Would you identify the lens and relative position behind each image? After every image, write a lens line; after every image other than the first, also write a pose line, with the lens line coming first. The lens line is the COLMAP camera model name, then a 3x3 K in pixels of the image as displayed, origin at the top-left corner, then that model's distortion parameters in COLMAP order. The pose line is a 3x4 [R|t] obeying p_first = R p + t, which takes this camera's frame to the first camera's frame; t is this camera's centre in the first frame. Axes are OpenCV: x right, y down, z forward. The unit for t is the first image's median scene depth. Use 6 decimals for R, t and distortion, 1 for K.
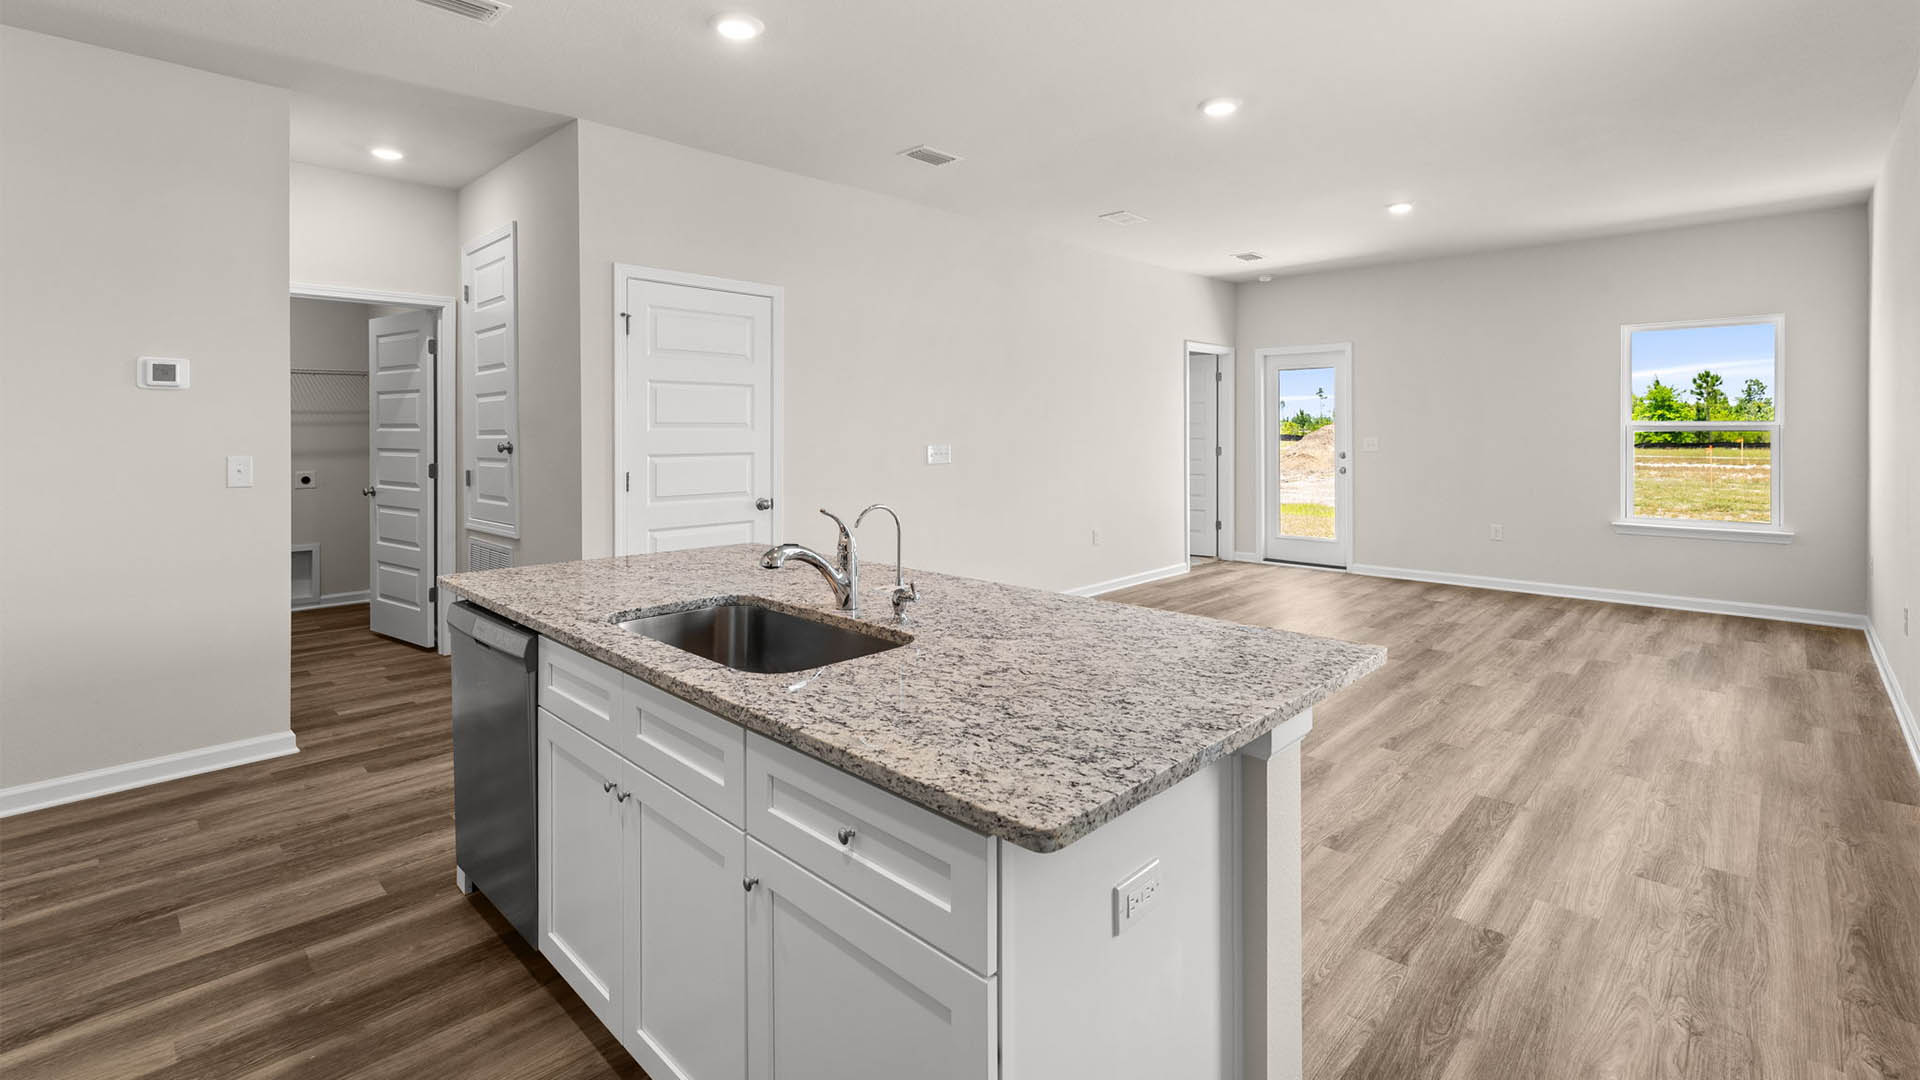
lens RADIAL K [[843.6, 0, 974.4], [0, 843.6, 429.7], [0, 0, 1]] dist [-0.000166, 0.000835]
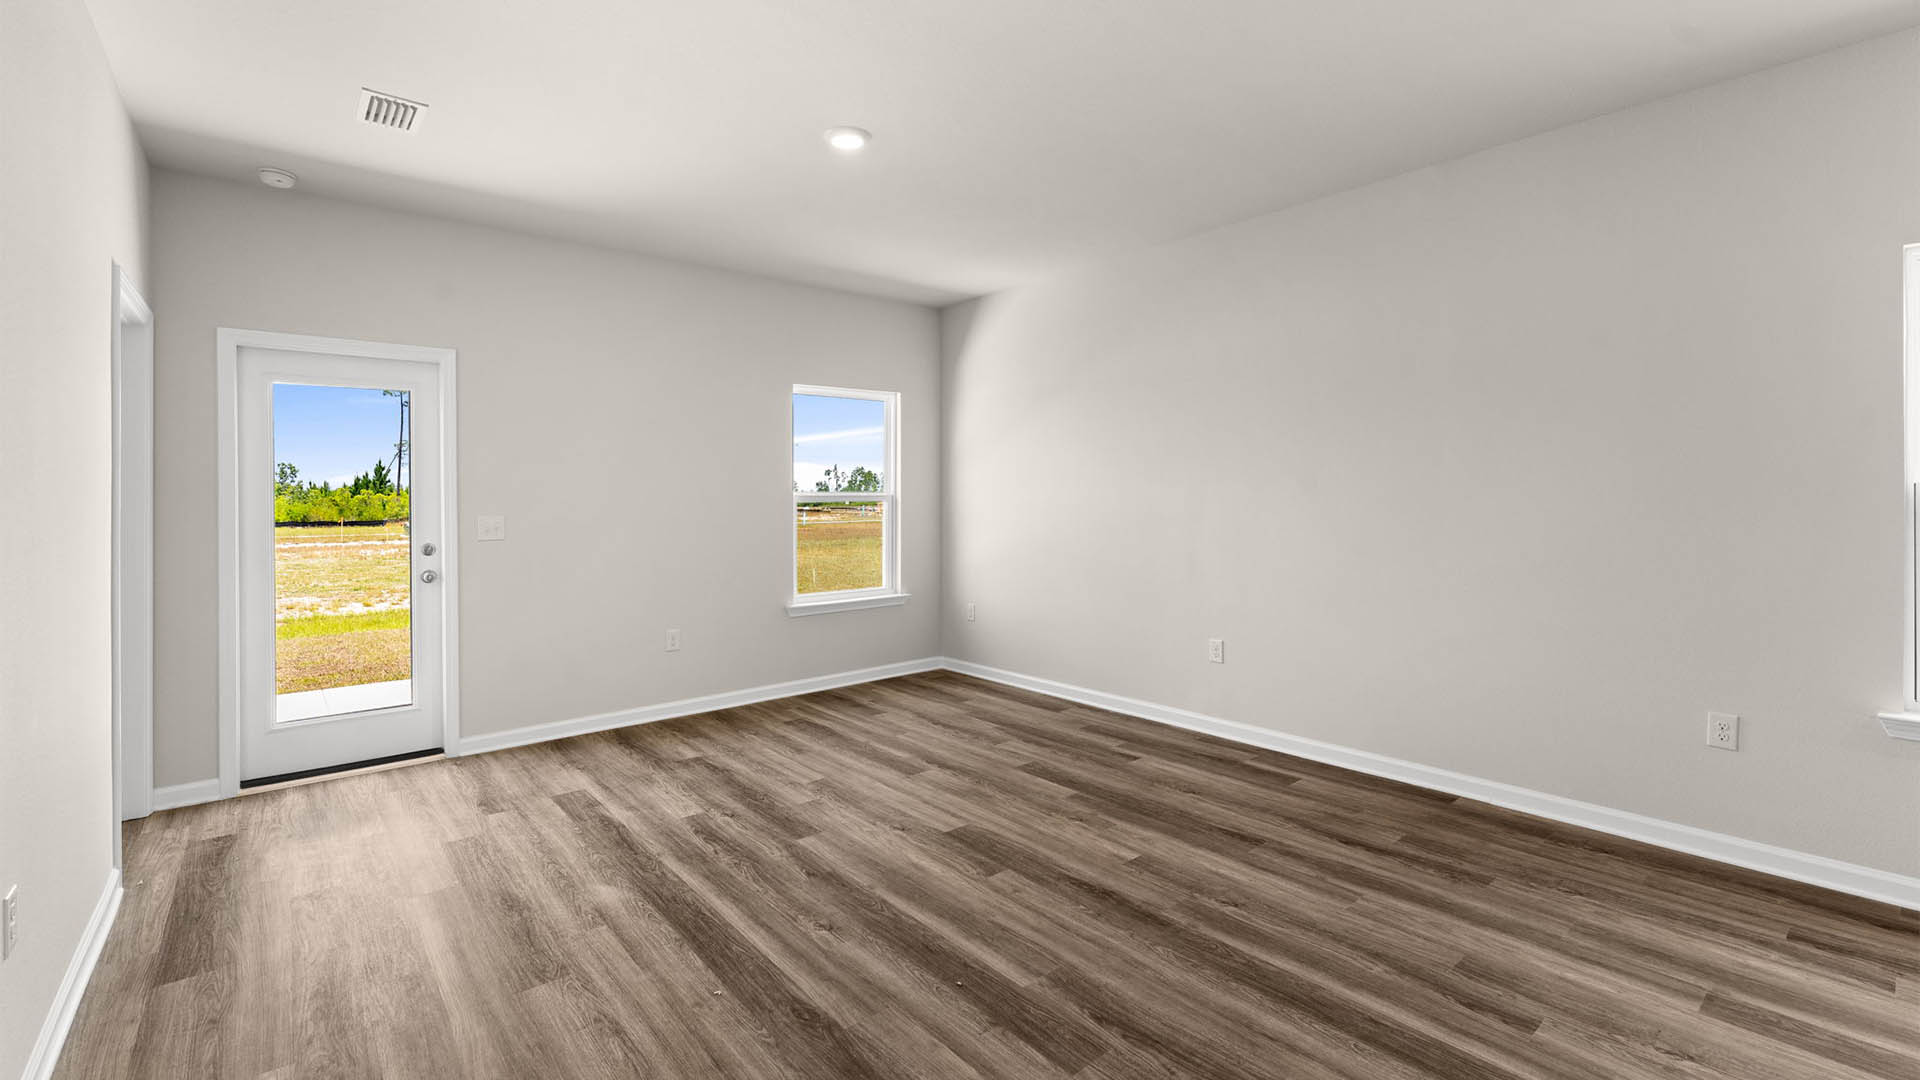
lens RADIAL K [[815.1, 0, 944.6], [0, 815.1, 491.0], [0, 0, 1]] dist [-0.002541, -0.000416]
pose [[0.130416, 0.011944, 0.991387, -0.055597], [0.012357, 0.999830, -0.013671, 0.003549], [-0.991382, 0.014034, 0.130246, 0.621001]]
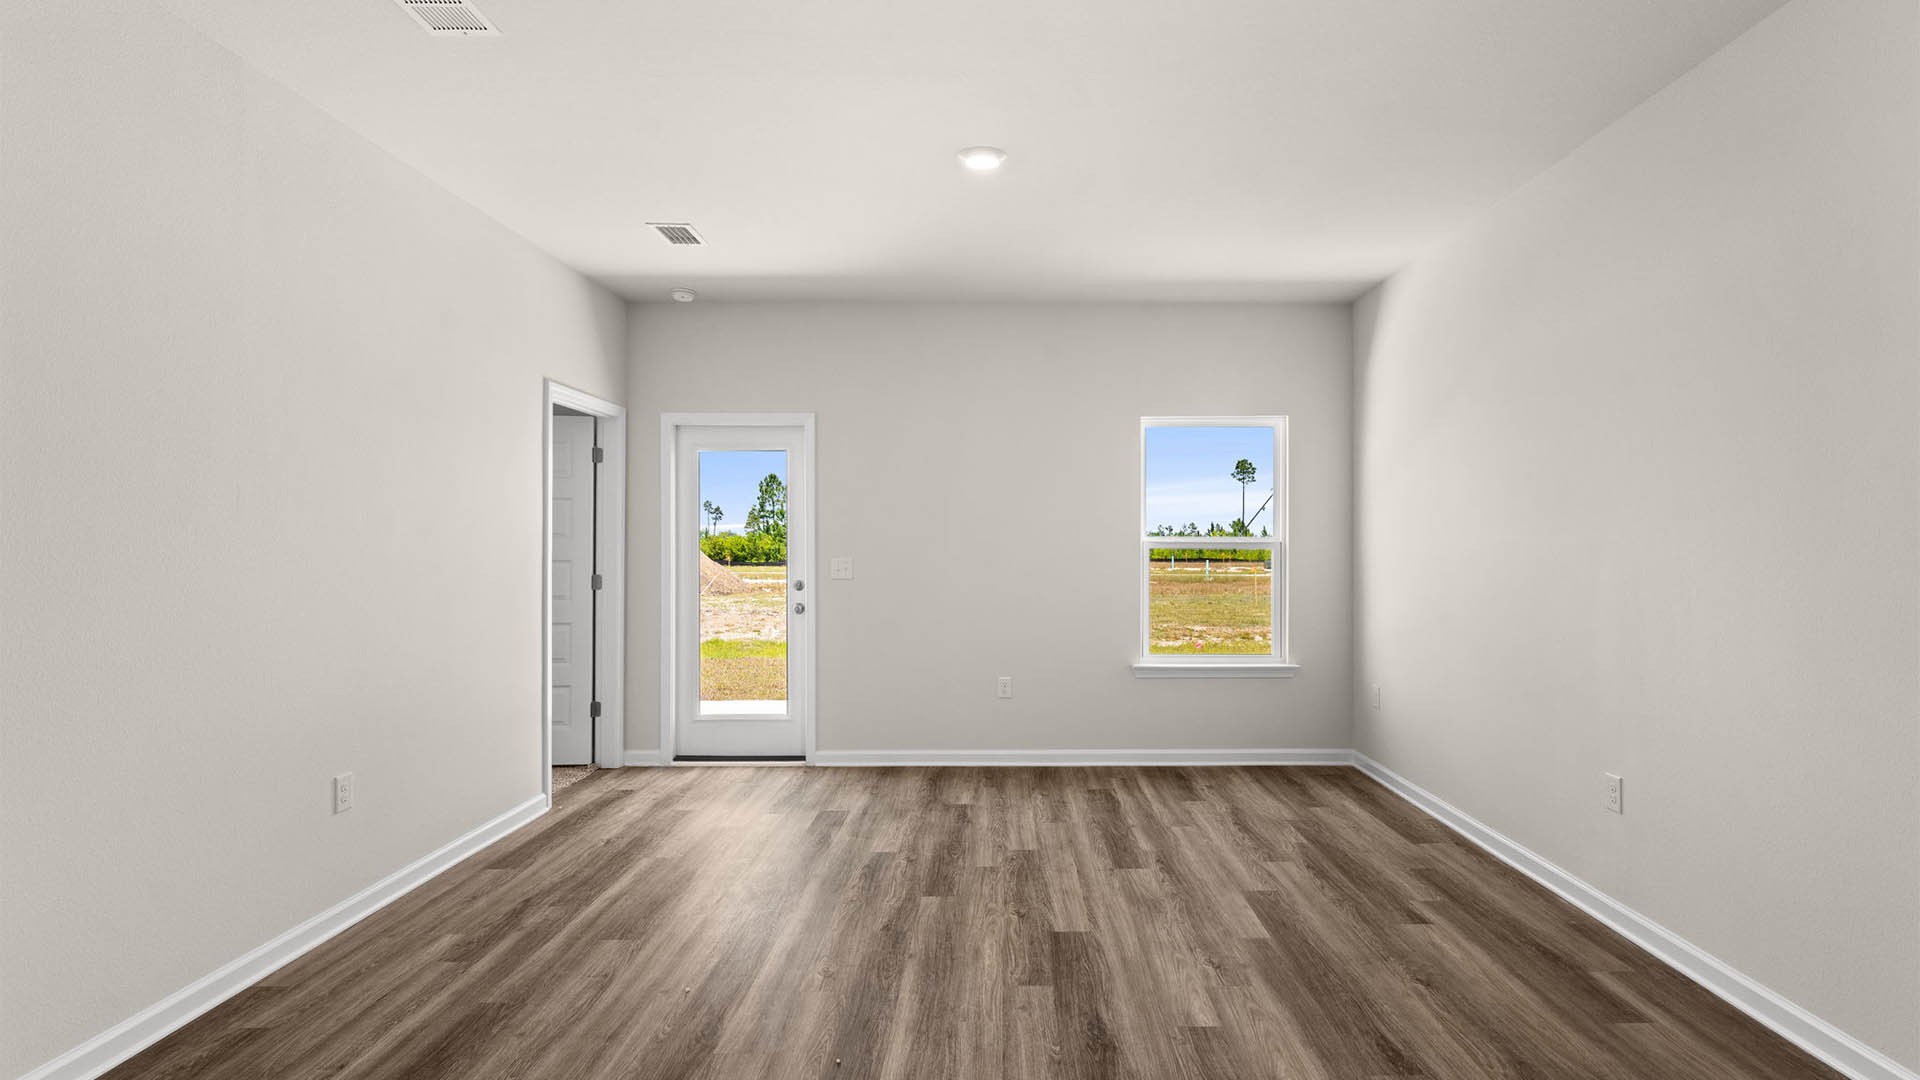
lens RADIAL K [[925.2, 0, 995.4], [0, 925.2, 536.7], [0, 0, 1]] dist [-0.003621, 0.000631]
pose [[0.729912, 0.011324, 0.683447, 0.059809], [-0.001291, 0.999884, -0.015188, 0.003459], [-0.683540, 0.010204, 0.729842, 0.390097]]
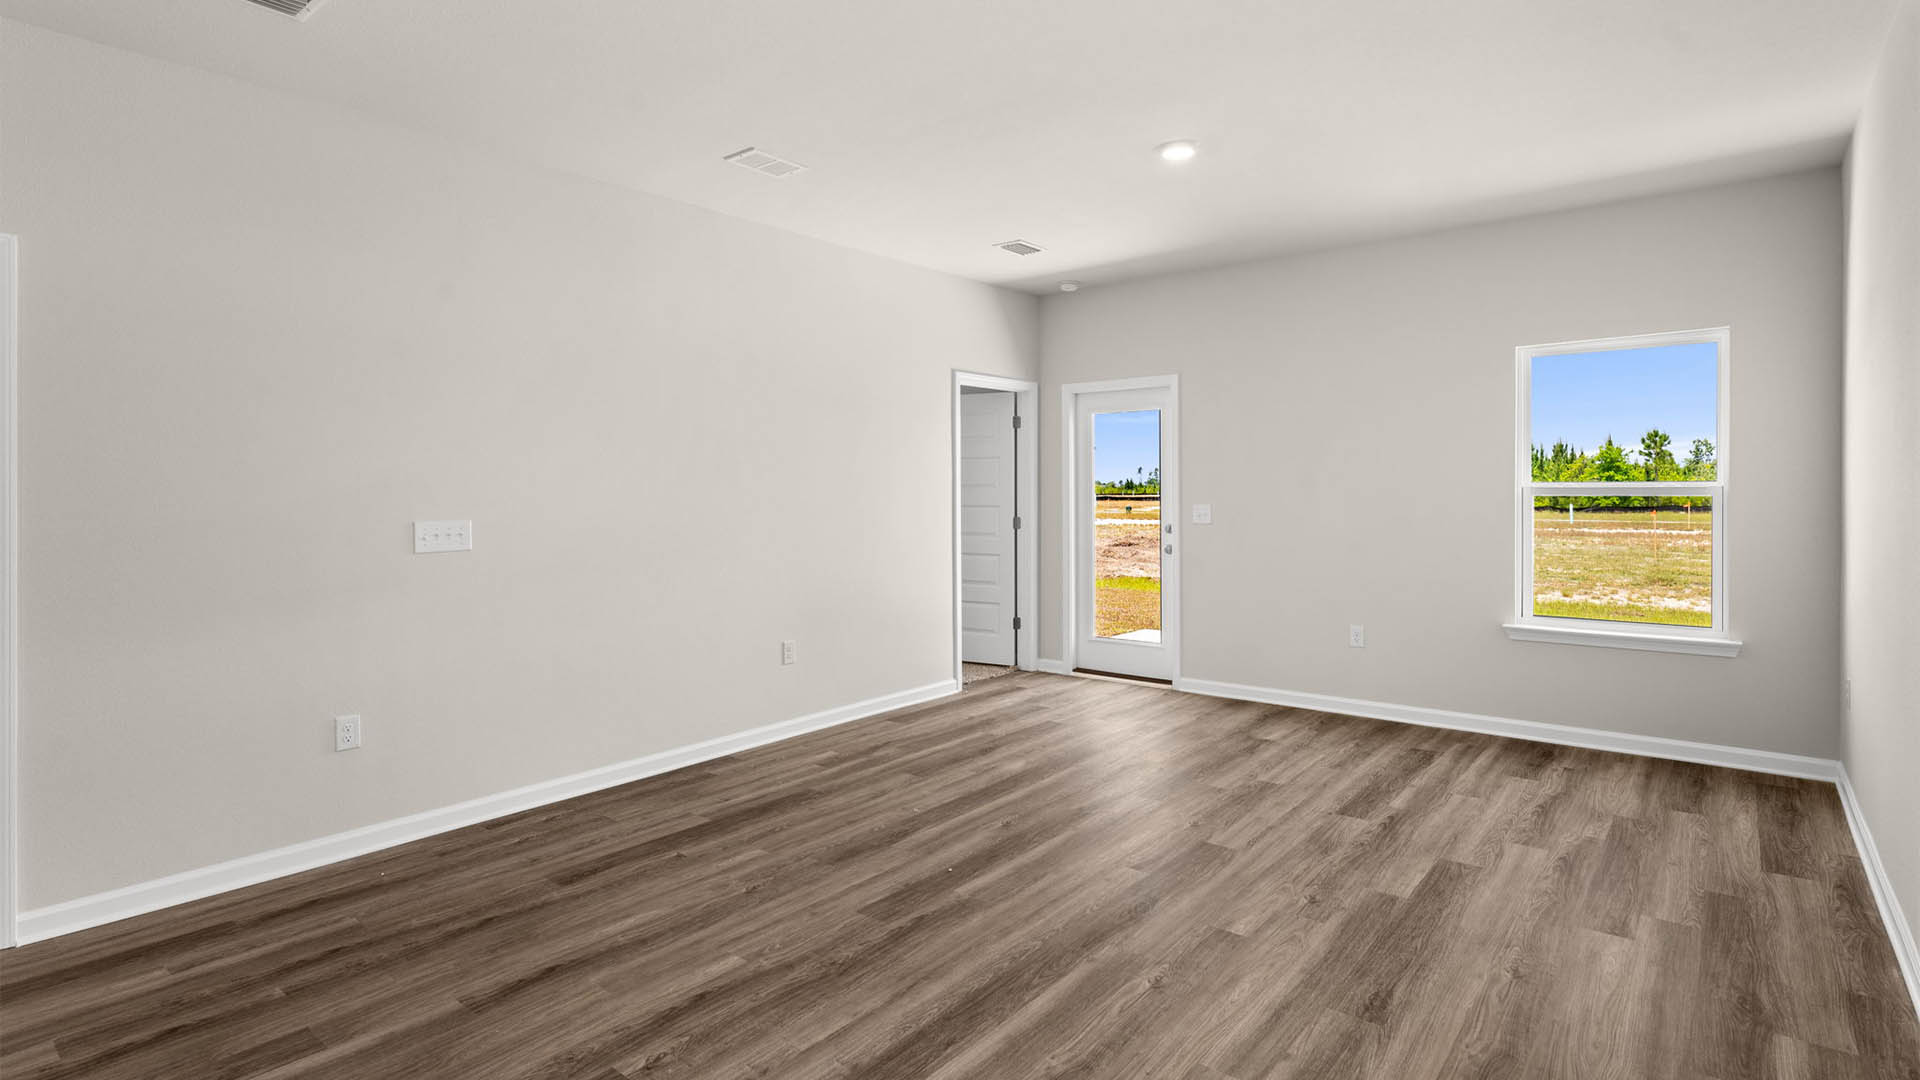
lens RADIAL K [[925.2, 0, 970.9], [0, 925.2, 496.9], [0, 0, 1]] dist [-0.003621, 0.000631]
pose [[0.997133, -0.002402, 0.075627, 0.214403], [0.002137, 0.999991, 0.003587, -0.000748], [-0.075635, -0.003415, 0.997130, 0.221976]]
